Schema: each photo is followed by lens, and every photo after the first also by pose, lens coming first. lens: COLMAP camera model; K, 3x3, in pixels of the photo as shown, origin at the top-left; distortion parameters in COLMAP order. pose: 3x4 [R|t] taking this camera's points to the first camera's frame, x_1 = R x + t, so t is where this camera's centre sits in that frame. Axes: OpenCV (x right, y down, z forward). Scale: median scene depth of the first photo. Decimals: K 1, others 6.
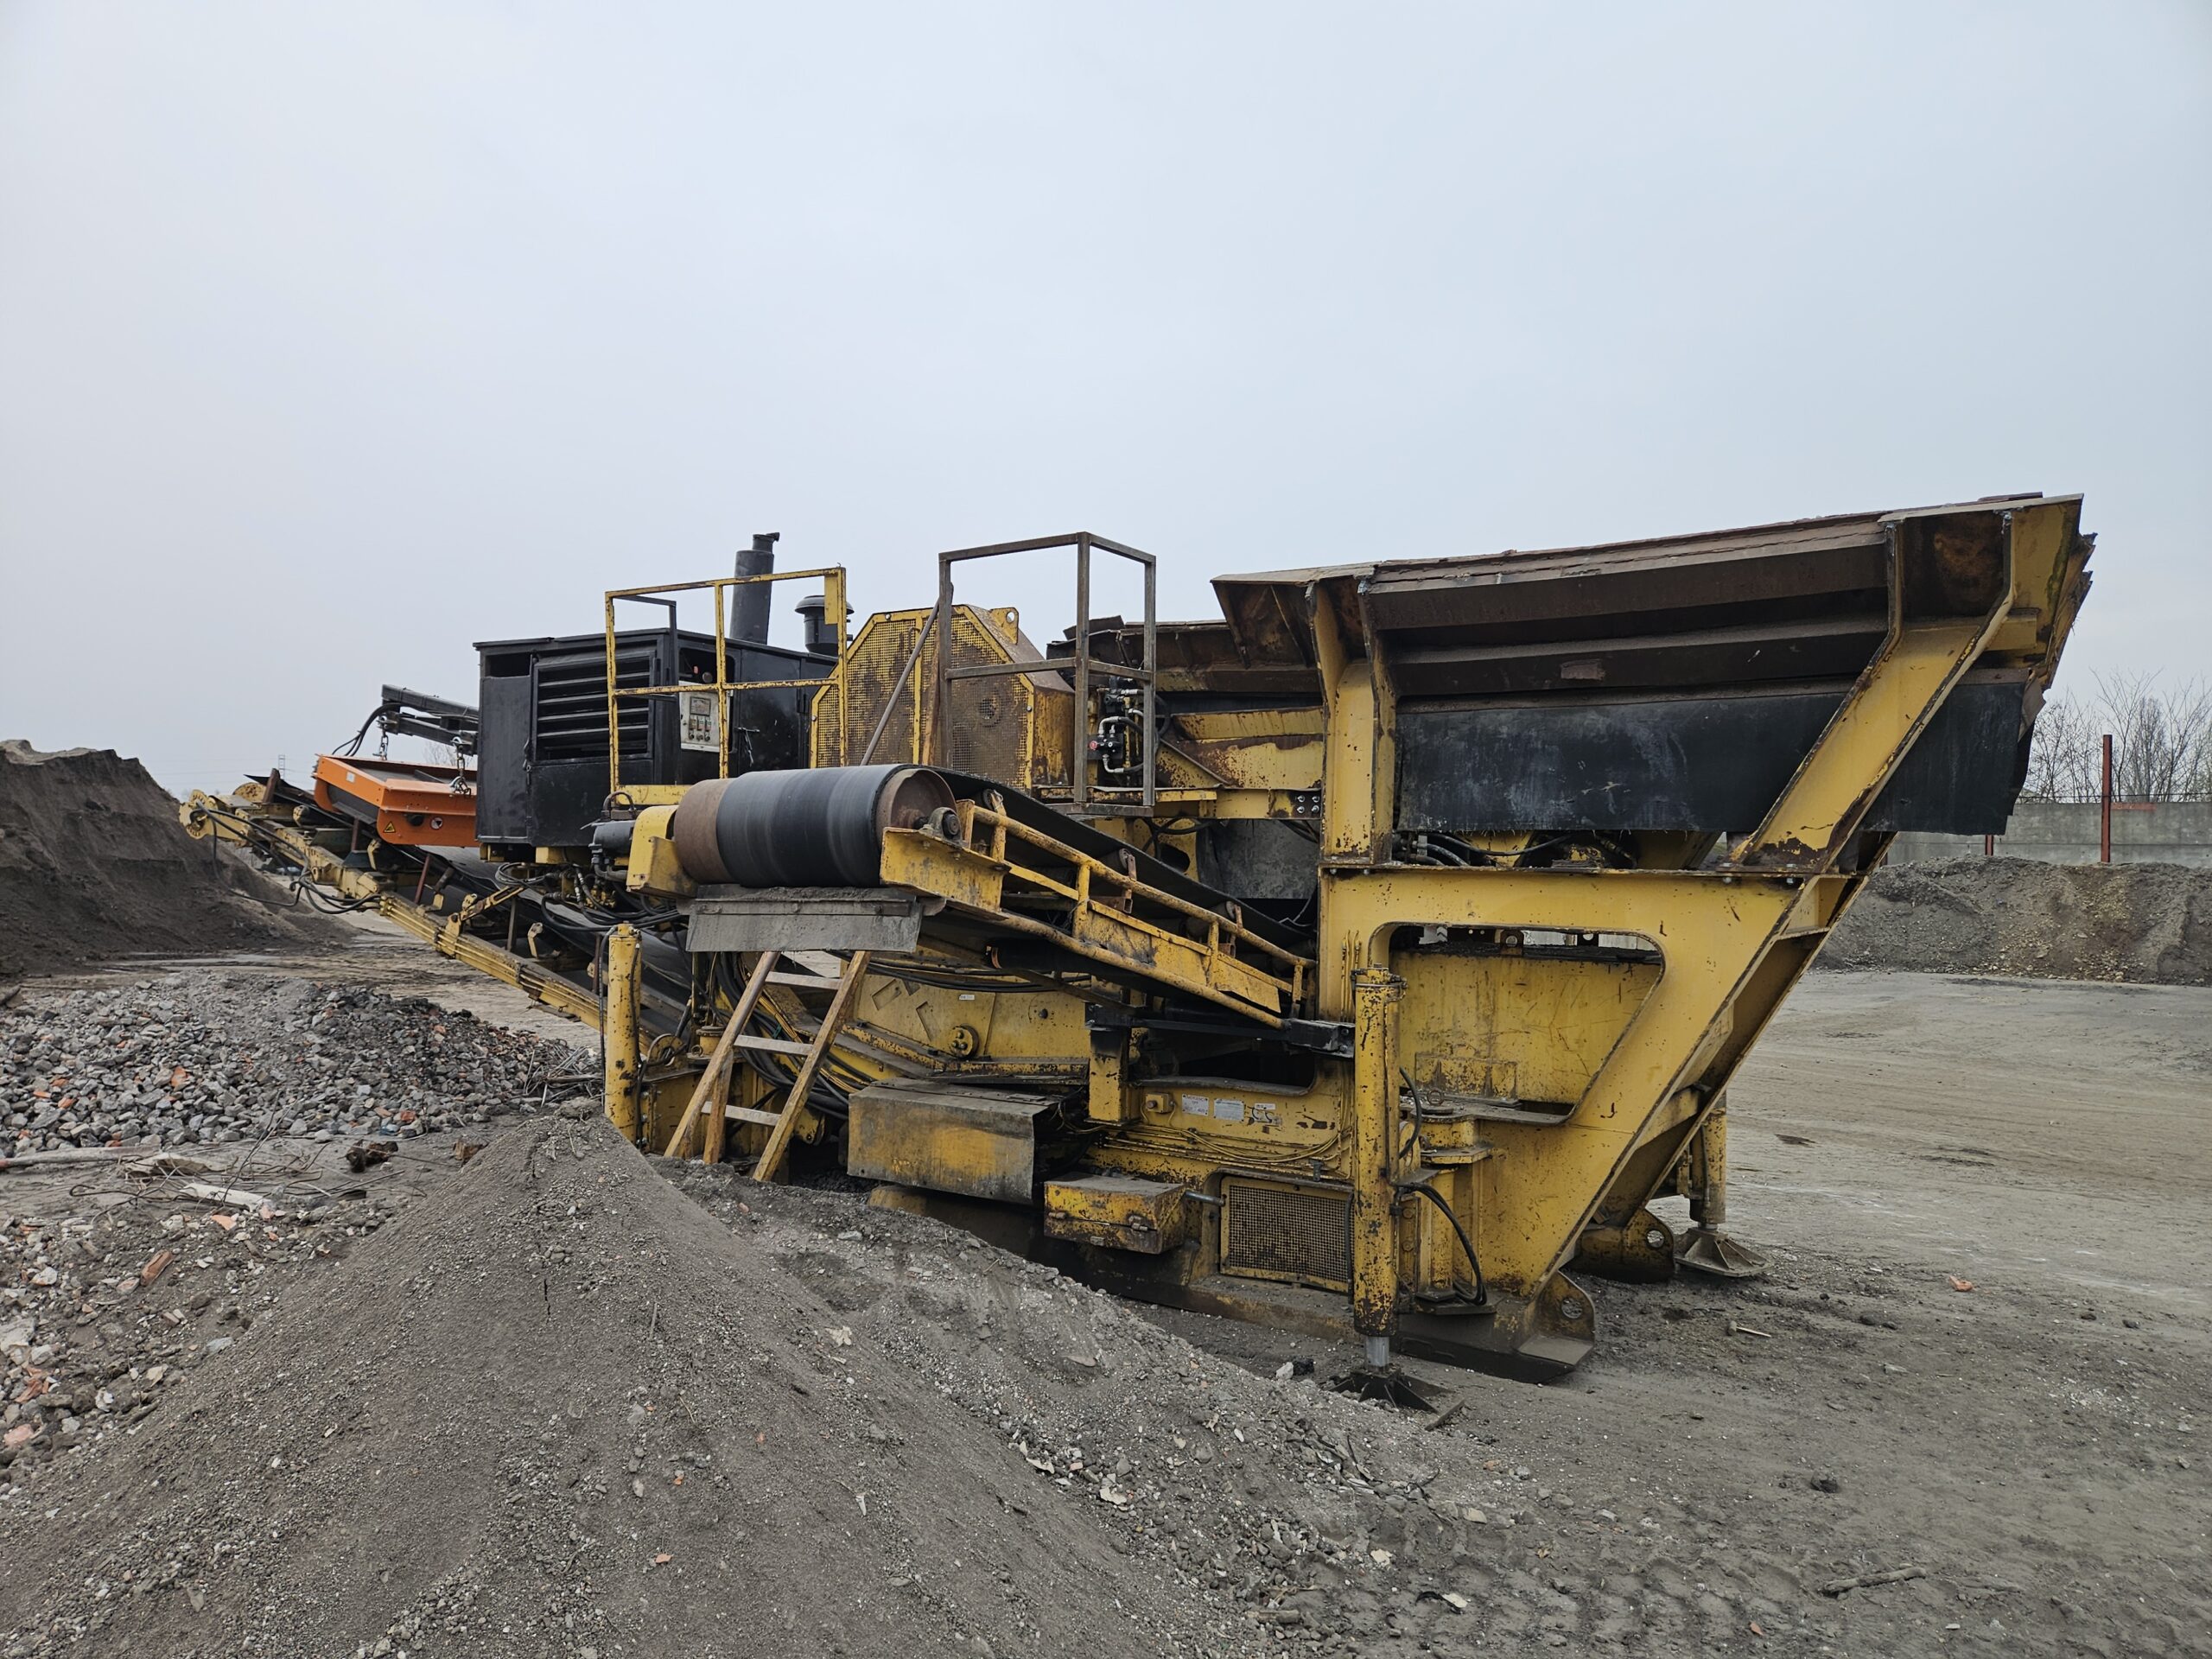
lens RADIAL K [[1527.7, 0, 1106.0], [0, 1527.7, 829.5], [0, 0, 1]] dist [0.059001, -0.043819]
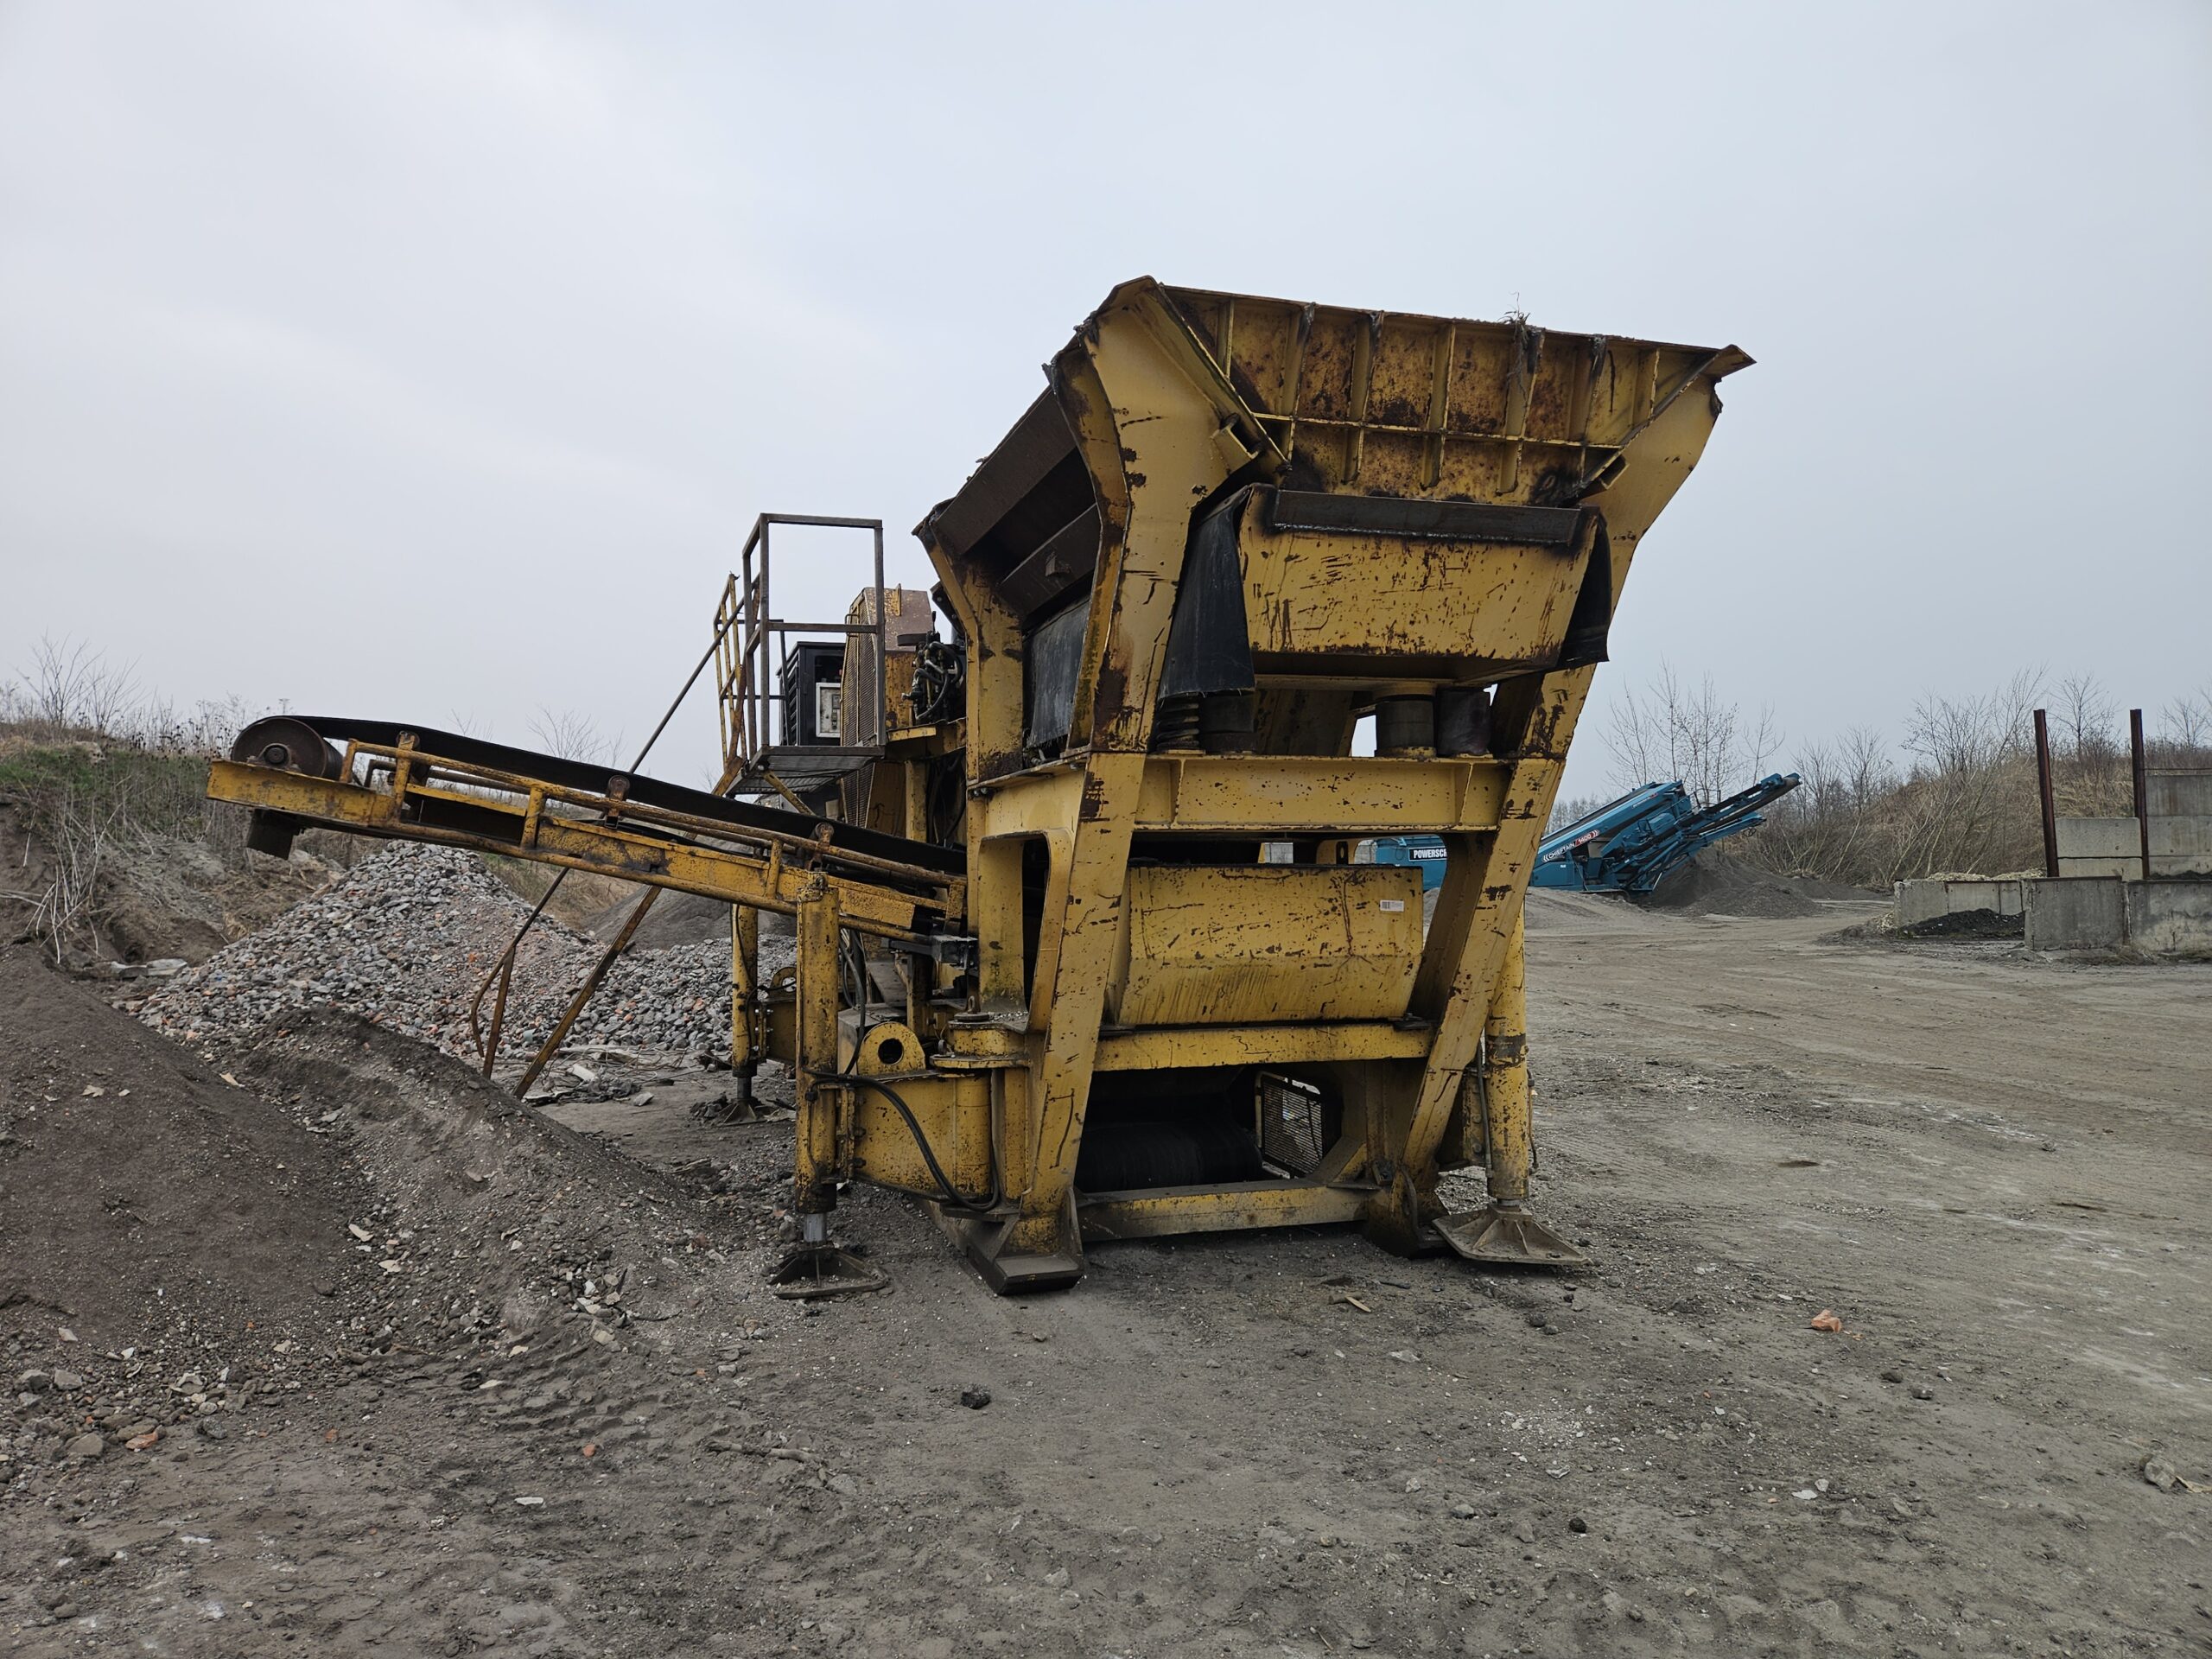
lens RADIAL K [[1527.7, 0, 1106.0], [0, 1527.7, 829.5], [0, 0, 1]] dist [0.059001, -0.043819]
pose [[0.750775, -0.050720, -0.658608, 0.887851], [0.035743, 0.998706, -0.036166, 0.092490], [0.659591, 0.003612, 0.751616, 0.281182]]
